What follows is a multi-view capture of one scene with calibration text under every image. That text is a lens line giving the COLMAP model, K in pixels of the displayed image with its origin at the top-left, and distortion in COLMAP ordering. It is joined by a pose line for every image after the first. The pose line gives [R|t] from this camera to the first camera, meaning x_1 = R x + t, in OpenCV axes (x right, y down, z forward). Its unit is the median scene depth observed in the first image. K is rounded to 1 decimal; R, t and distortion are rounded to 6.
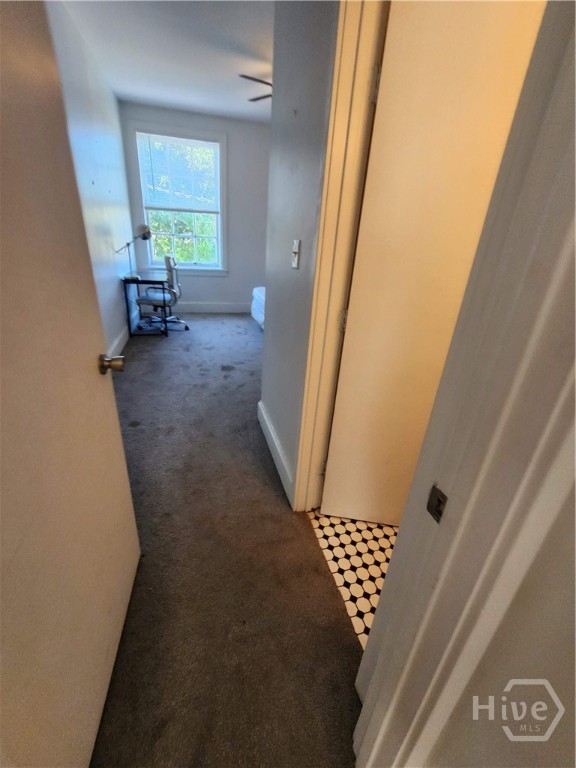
lens RADIAL K [[310.4, 0, 286.7], [0, 310.4, 363.5], [0, 0, 1]] dist [0.000296, 0.000044]
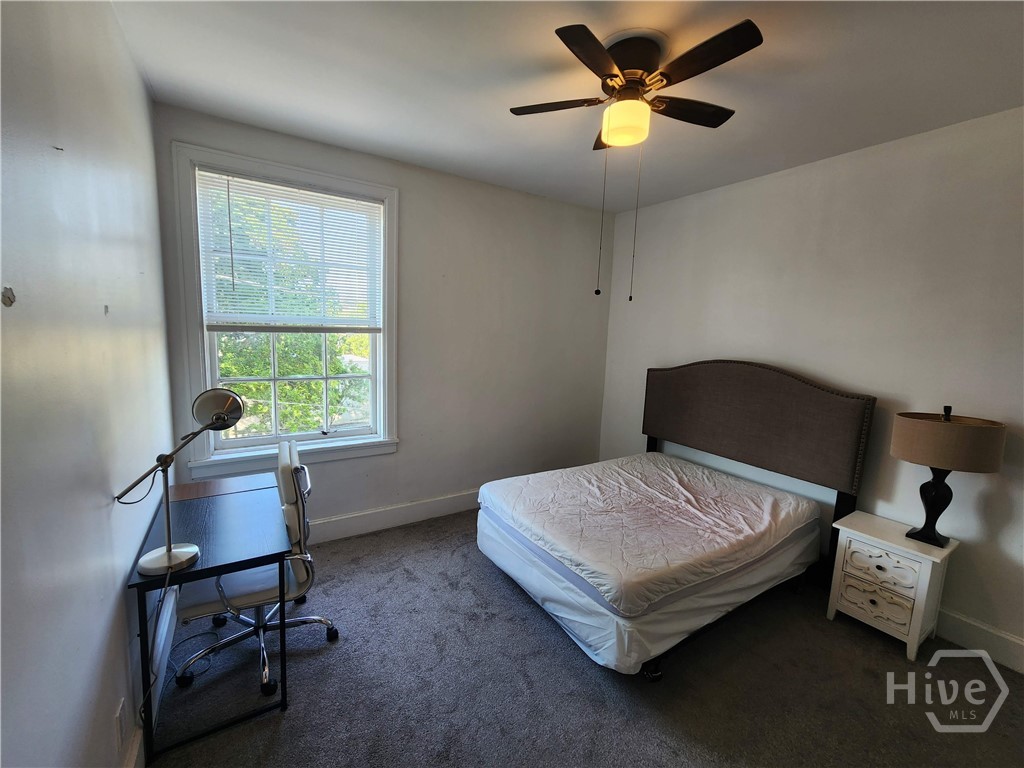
lens RADIAL K [[413.8, 0, 512.0], [0, 413.8, 384.0], [0, 0, 1]] dist [0.000296, 0.000044]
pose [[0.957667, -0.063510, 0.280784, -0.223226], [0.129897, 0.965756, -0.224595, -0.248651], [-0.256904, 0.251560, 0.933122, 0.389203]]
